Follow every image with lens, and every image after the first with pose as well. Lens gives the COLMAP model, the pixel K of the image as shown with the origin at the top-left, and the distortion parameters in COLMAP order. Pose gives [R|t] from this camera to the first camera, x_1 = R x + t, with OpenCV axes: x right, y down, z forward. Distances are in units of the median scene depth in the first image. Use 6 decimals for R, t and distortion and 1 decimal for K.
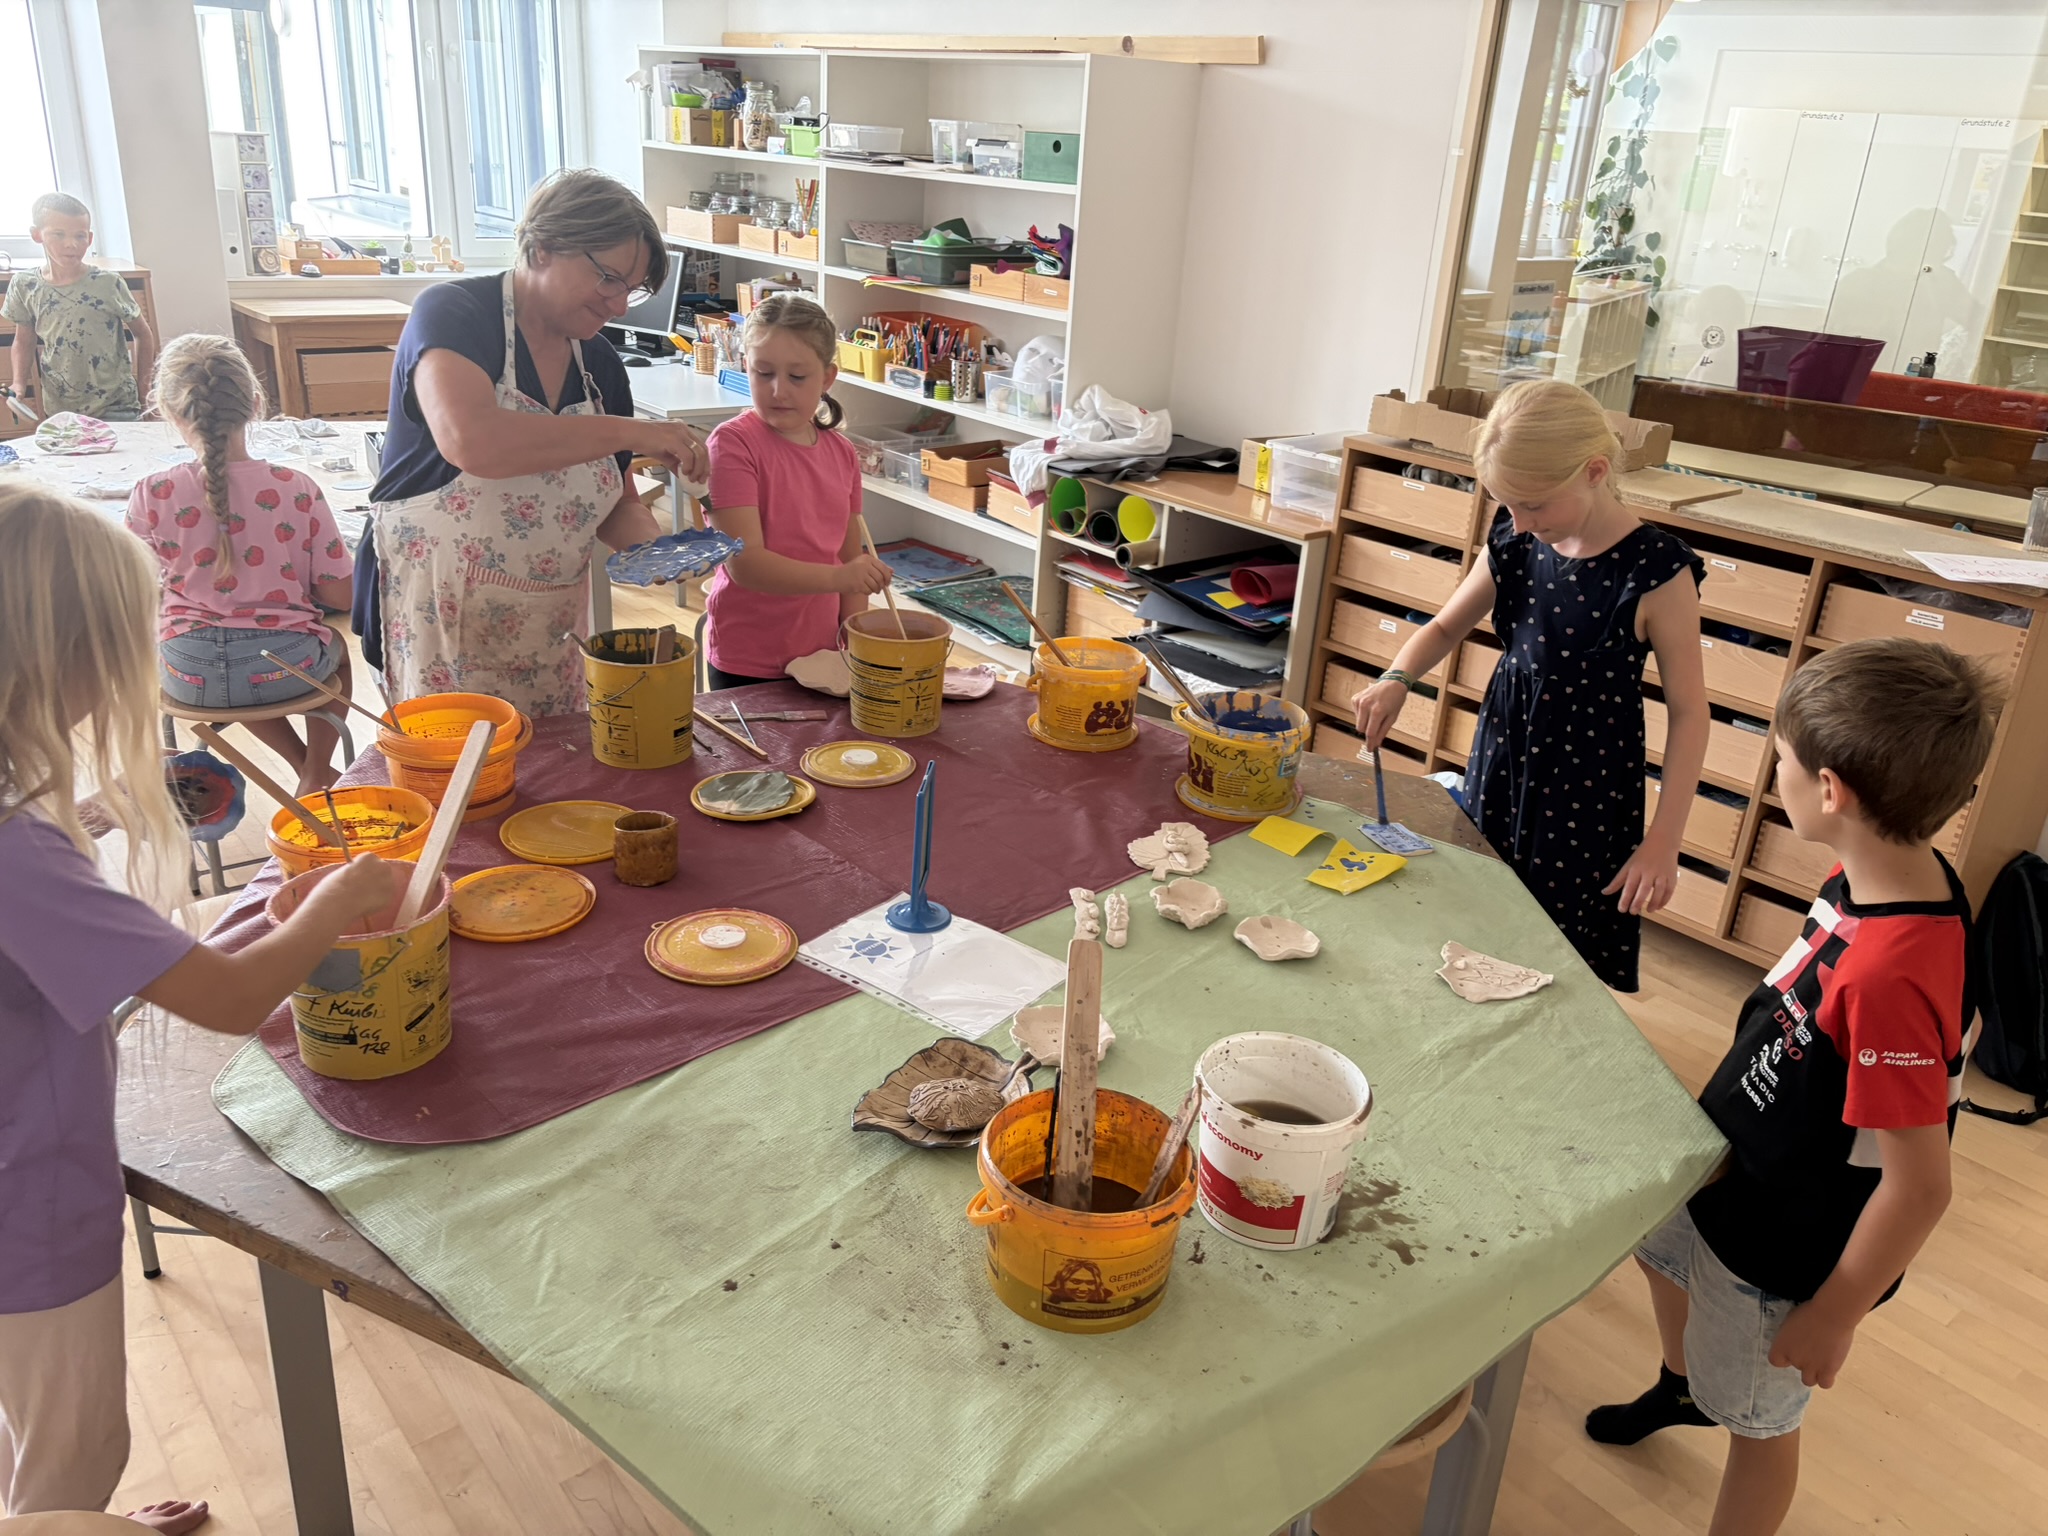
lens RADIAL K [[1524.0, 0, 1024.0], [0, 1524.0, 768.0], [0, 0, 1]] dist [0.048632, -0.053705]
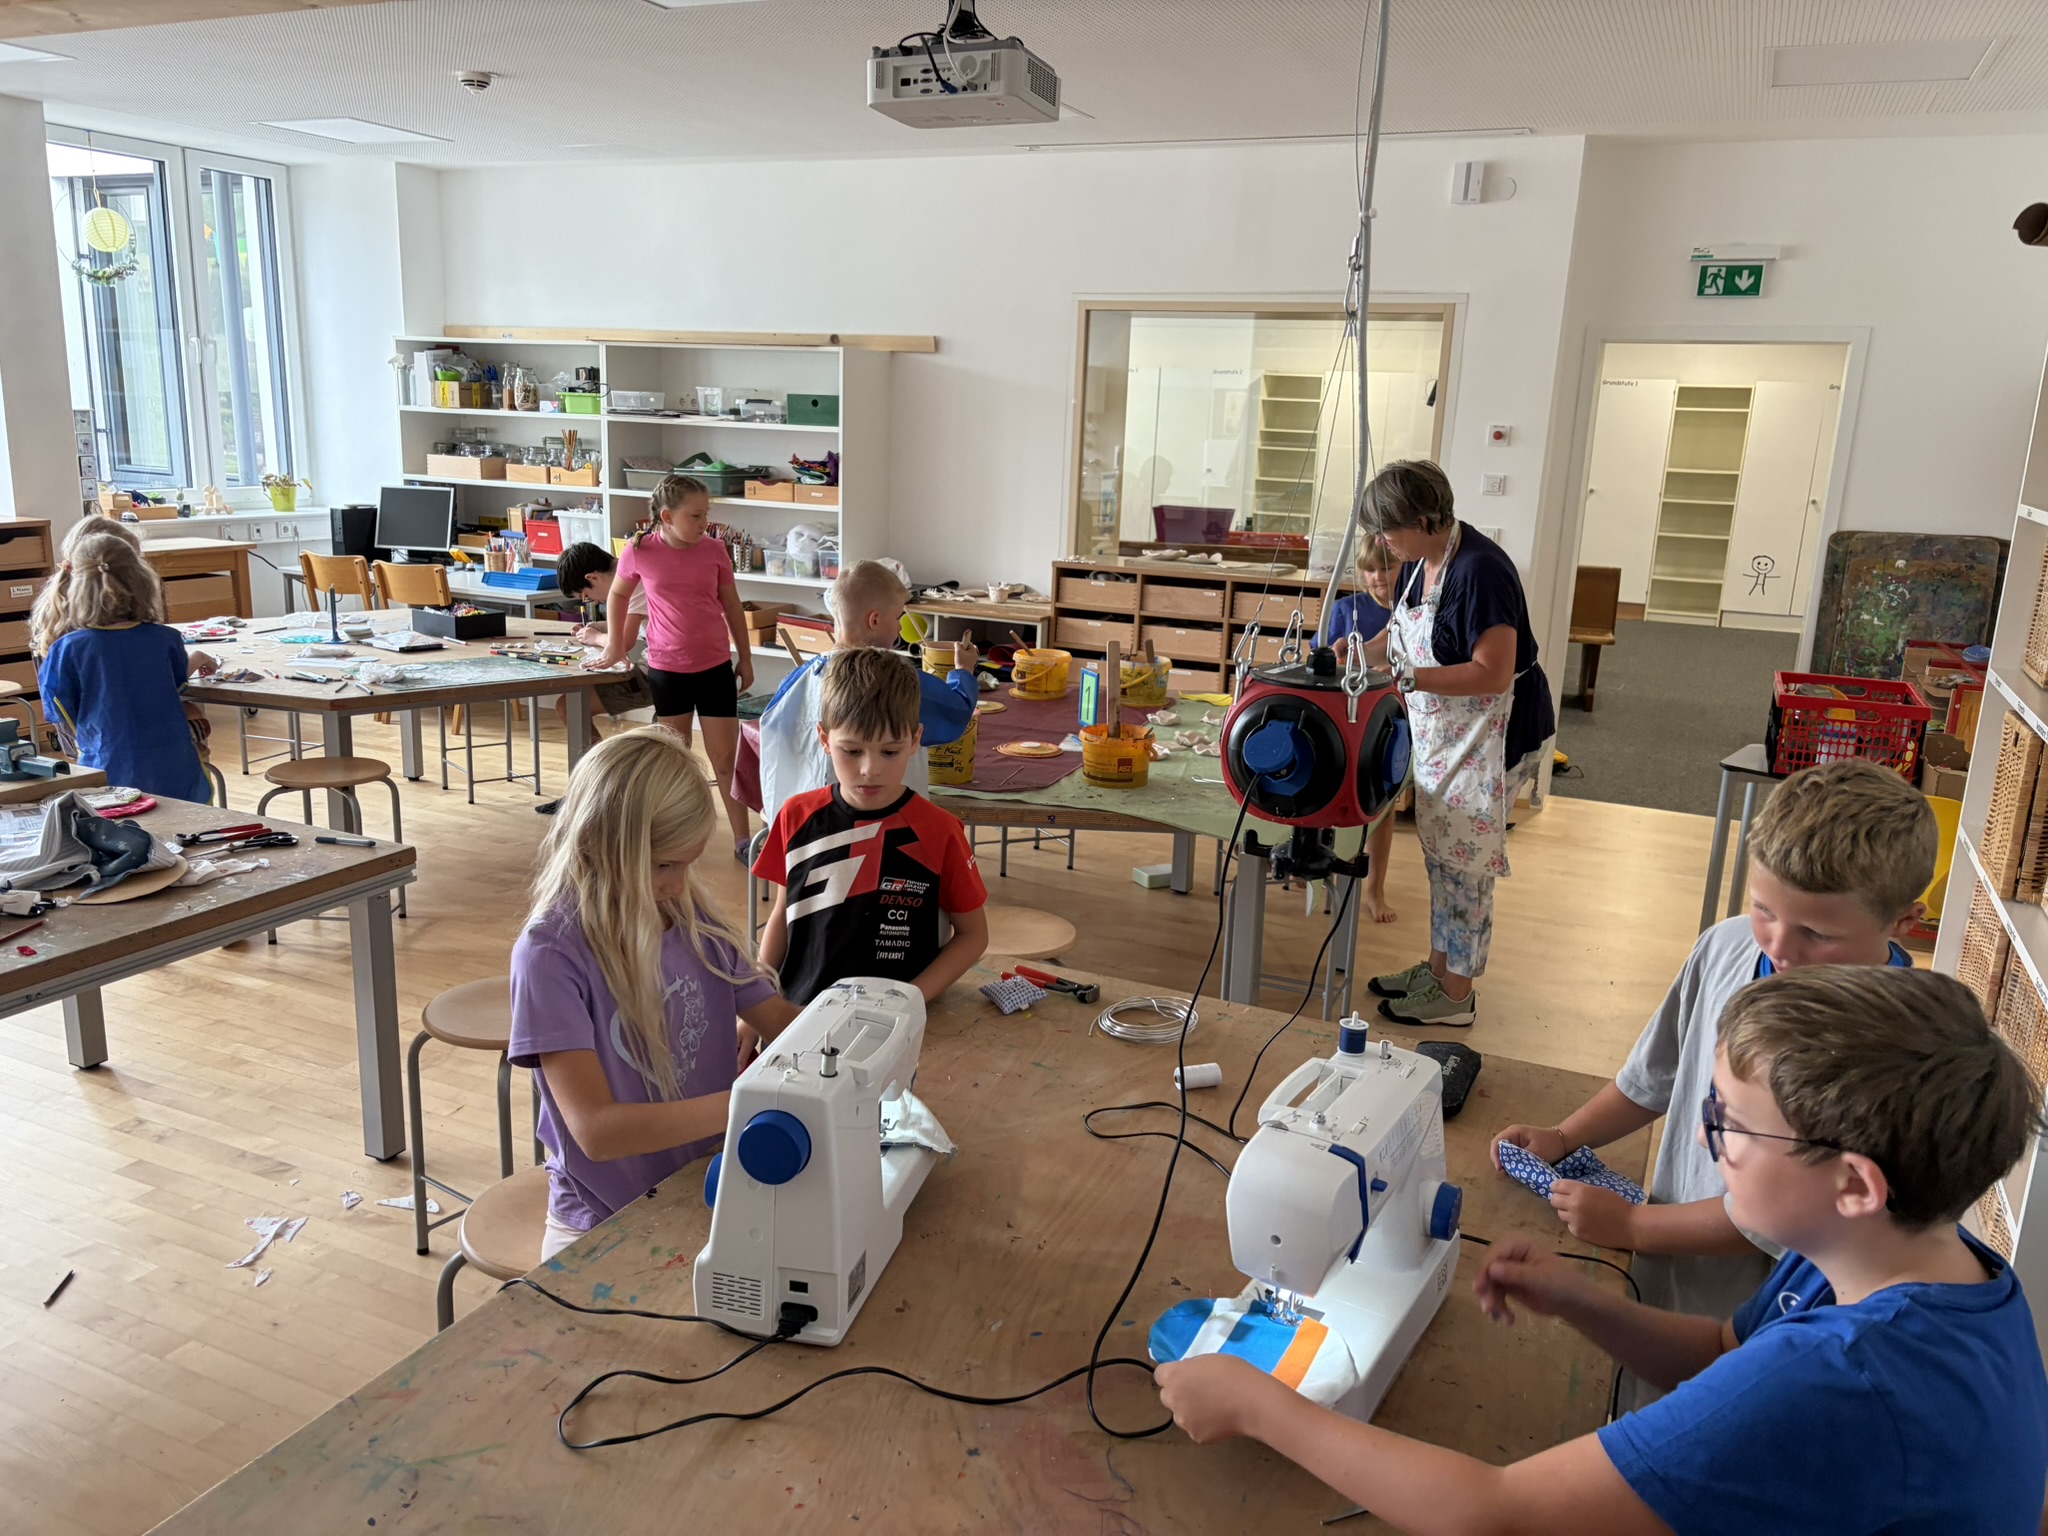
lens RADIAL K [[1524.0, 0, 1024.0], [0, 1524.0, 768.0], [0, 0, 1]] dist [0.048632, -0.053705]
pose [[0.909665, -0.122299, 0.396929, -0.401953], [0.177557, 0.978445, -0.105445, 0.142245], [-0.375477, 0.166397, 0.911772, -0.388825]]
